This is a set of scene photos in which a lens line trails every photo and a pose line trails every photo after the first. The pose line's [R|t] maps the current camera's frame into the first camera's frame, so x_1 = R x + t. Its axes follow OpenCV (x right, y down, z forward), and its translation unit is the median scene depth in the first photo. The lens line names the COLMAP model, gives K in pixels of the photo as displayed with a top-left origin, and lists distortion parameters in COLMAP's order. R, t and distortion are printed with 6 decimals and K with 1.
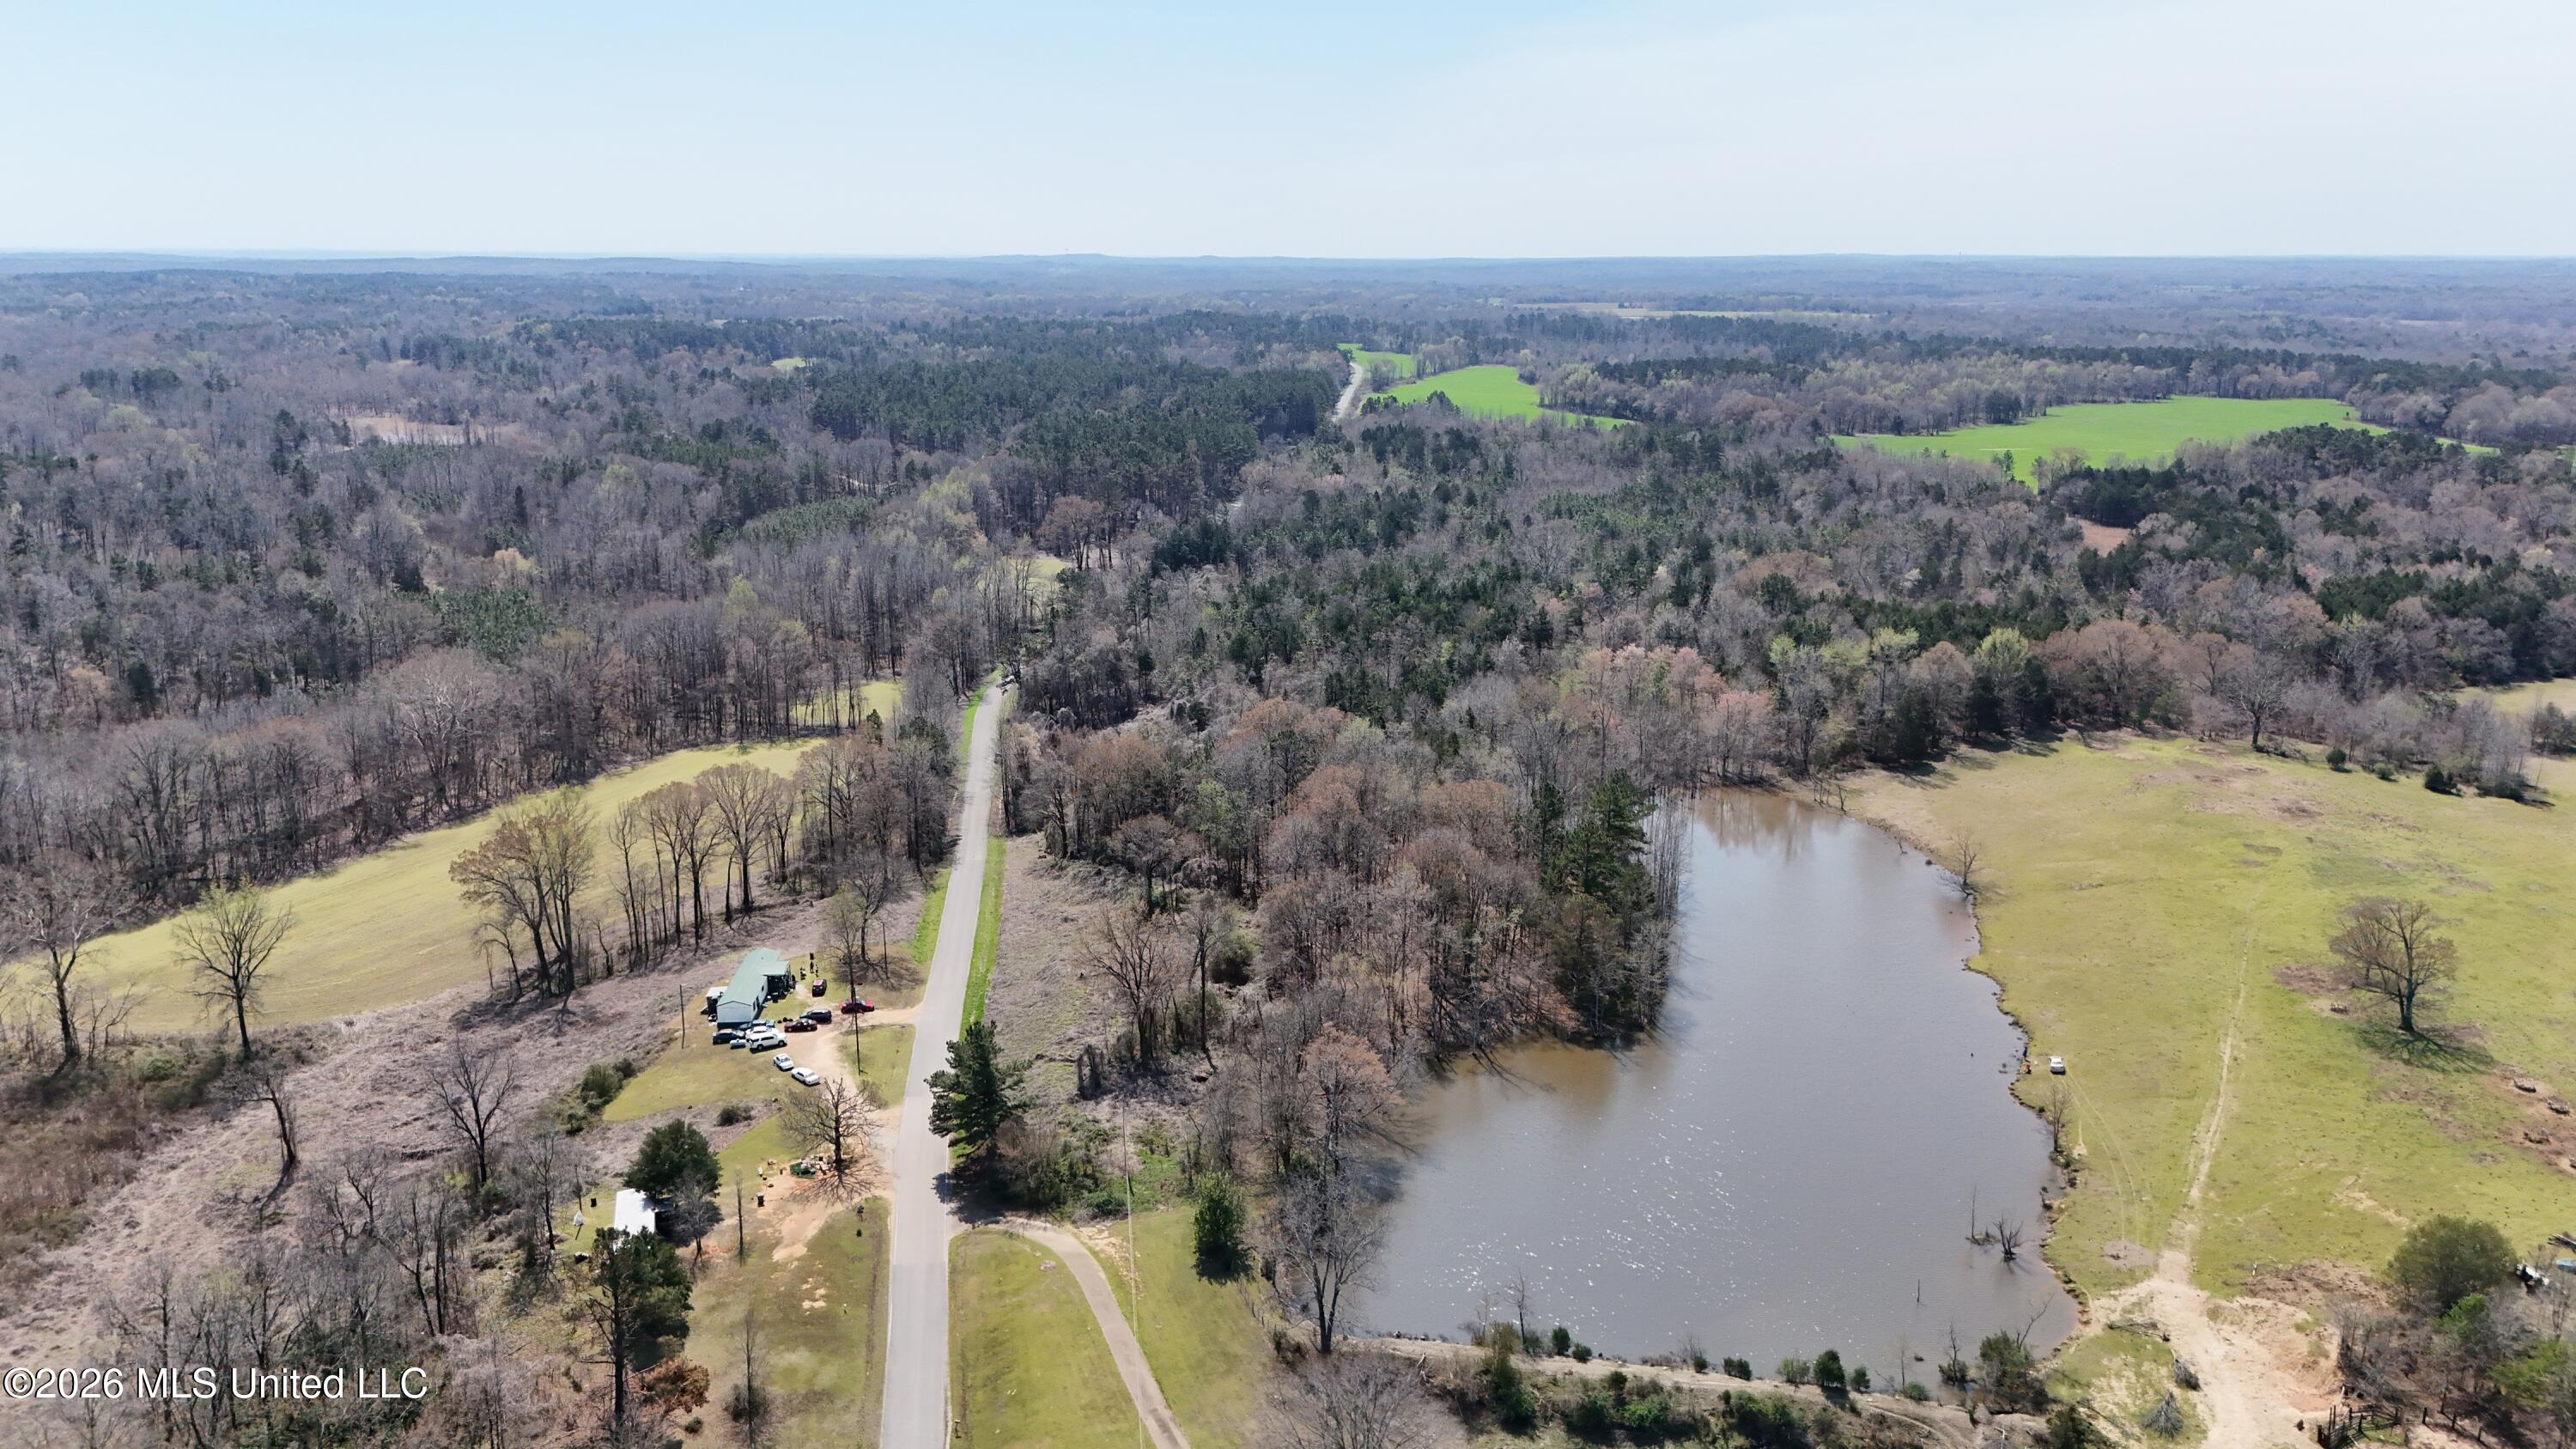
lens RADIAL K [[1903.8, 0, 1277.1], [0, 1903.8, 724.5], [0, 0, 1]] dist [0.065134, -0.068156]
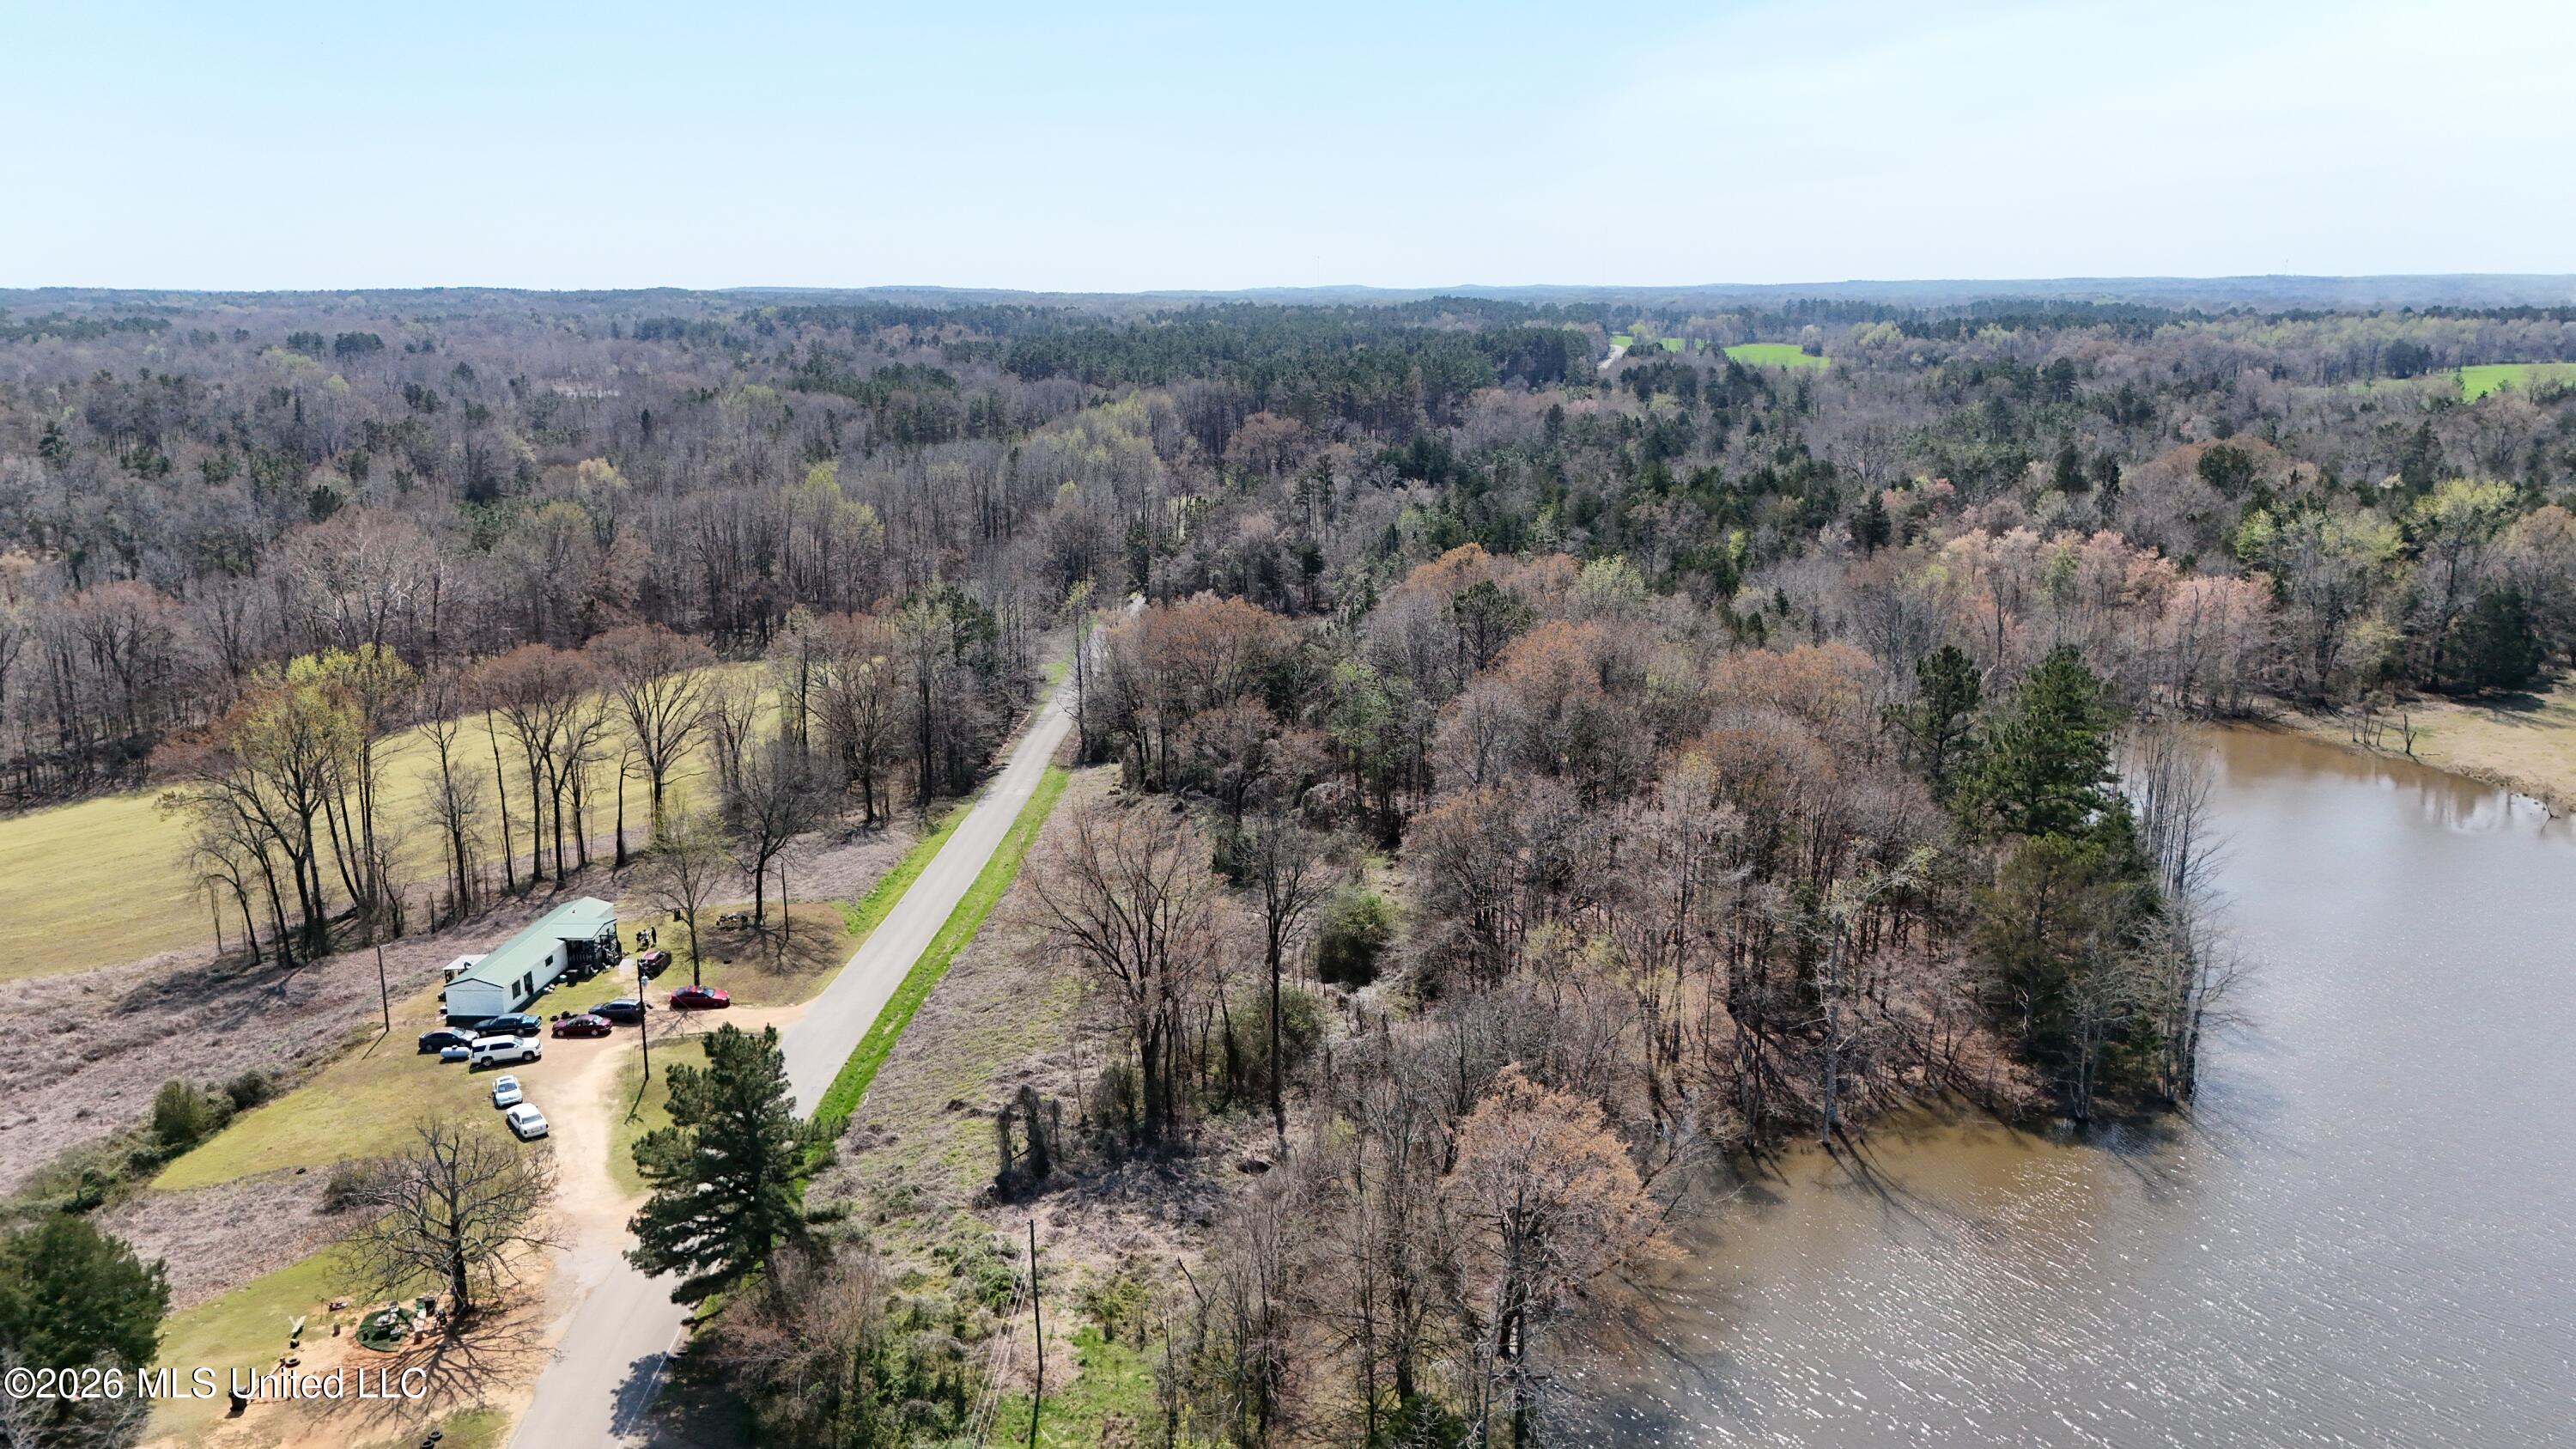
lens RADIAL K [[1903.8, 0, 1273.5], [0, 1903.8, 729.0], [0, 0, 1]] dist [0.065134, -0.068156]
pose [[0.990945, 0.022184, -0.132420, 0.020343], [-0.024108, 0.999626, -0.012941, 0.059688], [0.132084, 0.016016, 0.991109, 0.386060]]
